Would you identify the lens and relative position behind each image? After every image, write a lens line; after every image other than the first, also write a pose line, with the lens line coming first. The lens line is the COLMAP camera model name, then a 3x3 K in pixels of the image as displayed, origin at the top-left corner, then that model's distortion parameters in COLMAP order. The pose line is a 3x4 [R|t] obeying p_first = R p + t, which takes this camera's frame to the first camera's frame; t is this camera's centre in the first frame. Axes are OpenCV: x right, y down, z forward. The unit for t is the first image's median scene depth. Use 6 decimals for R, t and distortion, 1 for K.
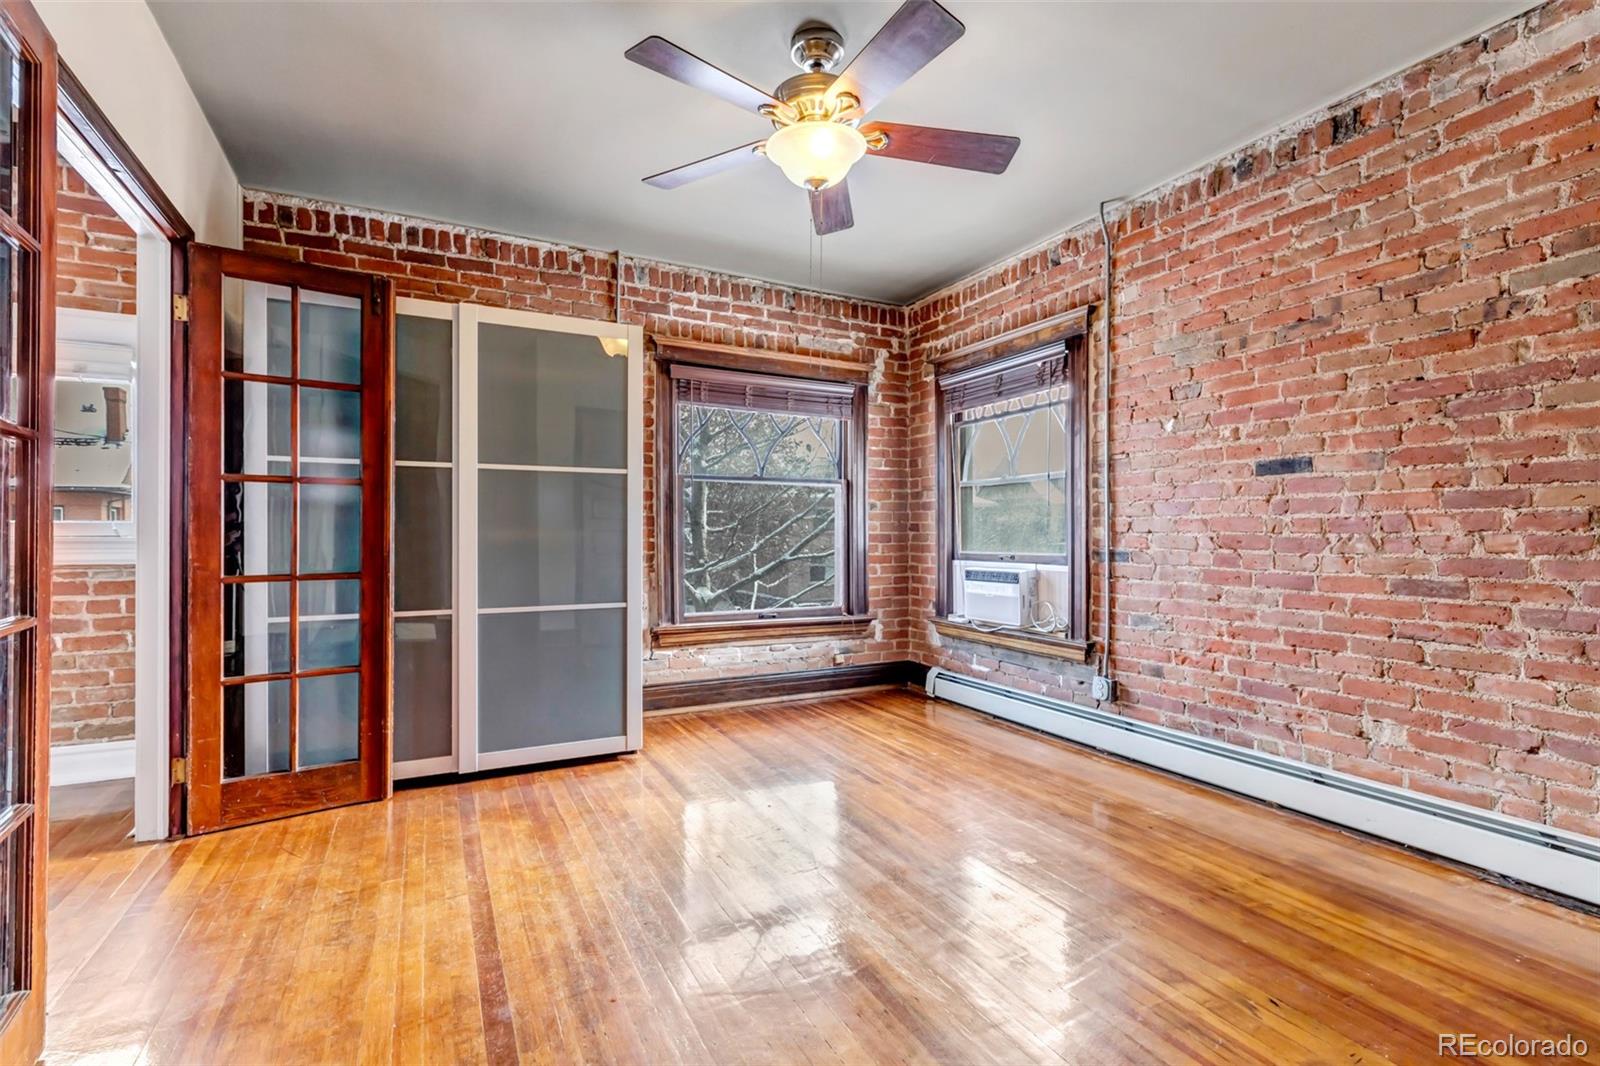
lens RADIAL K [[730.0, 0, 806.7], [0, 730.0, 536.4], [0, 0, 1]] dist [0.002787, 0.000333]
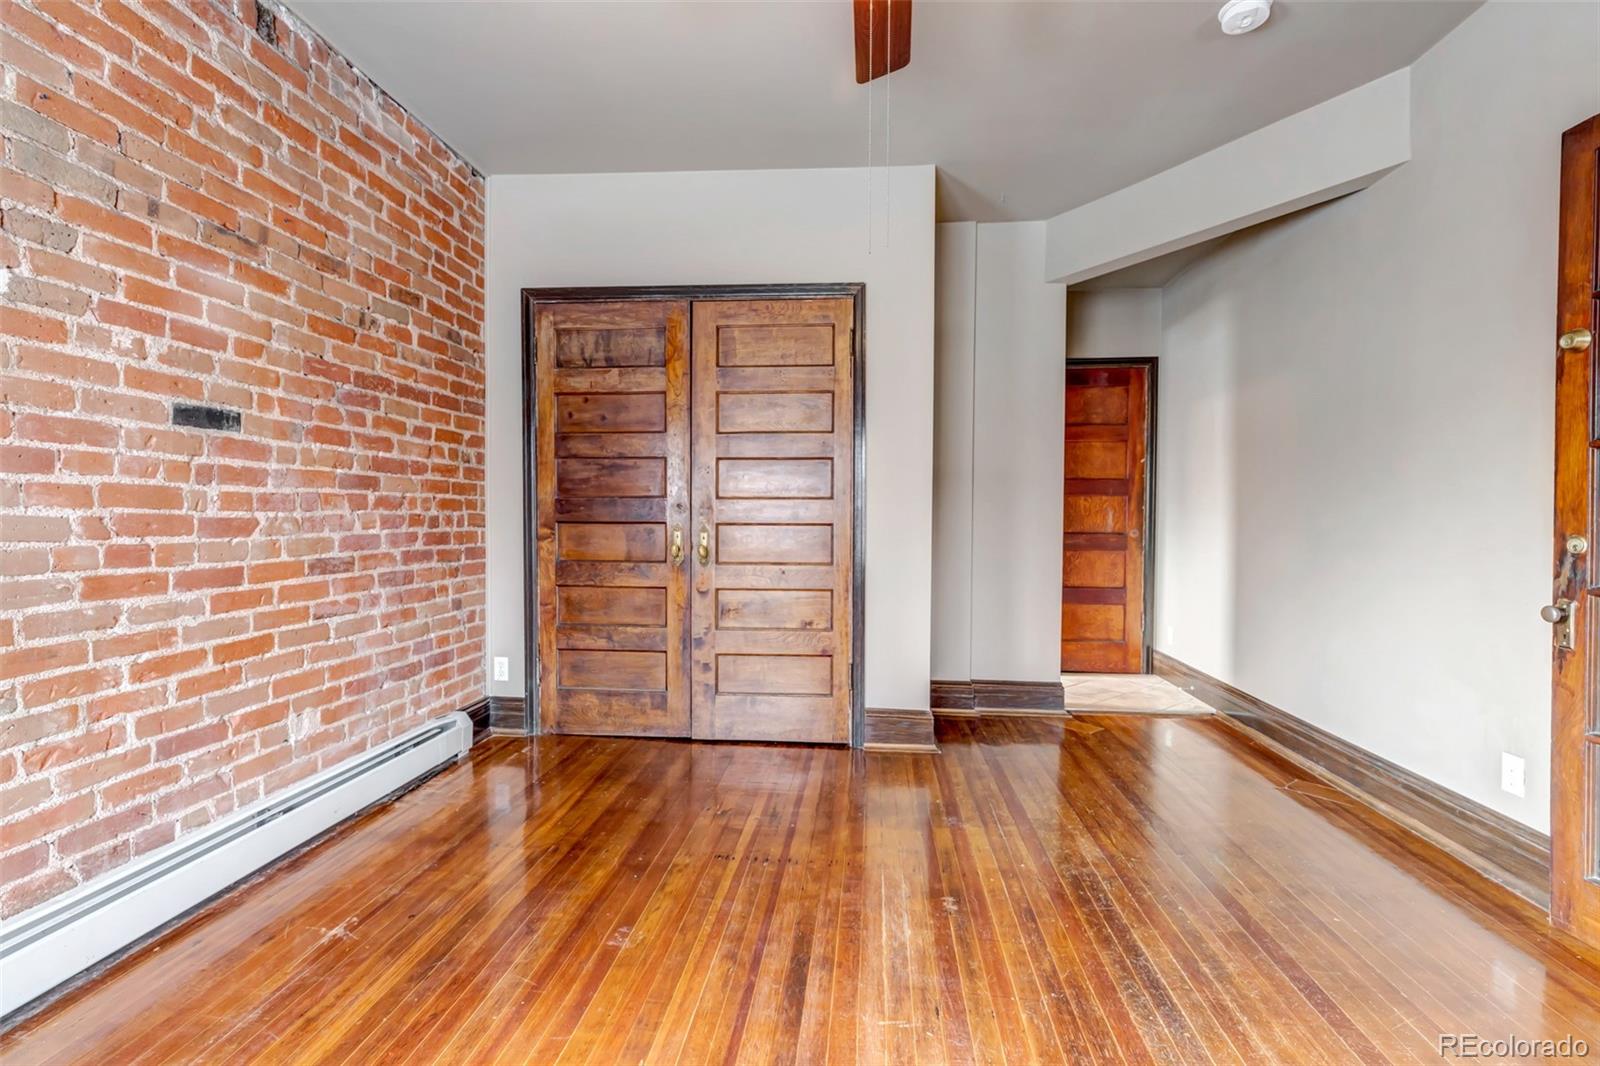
lens RADIAL K [[730.0, 0, 798.2], [0, 730.0, 536.3], [0, 0, 1]] dist [0.002787, 0.000333]
pose [[-0.833704, -0.020975, 0.551812, -0.202804], [-0.003682, 0.999467, 0.032427, -0.004624], [-0.552199, 0.025003, -0.833338, 1.146372]]
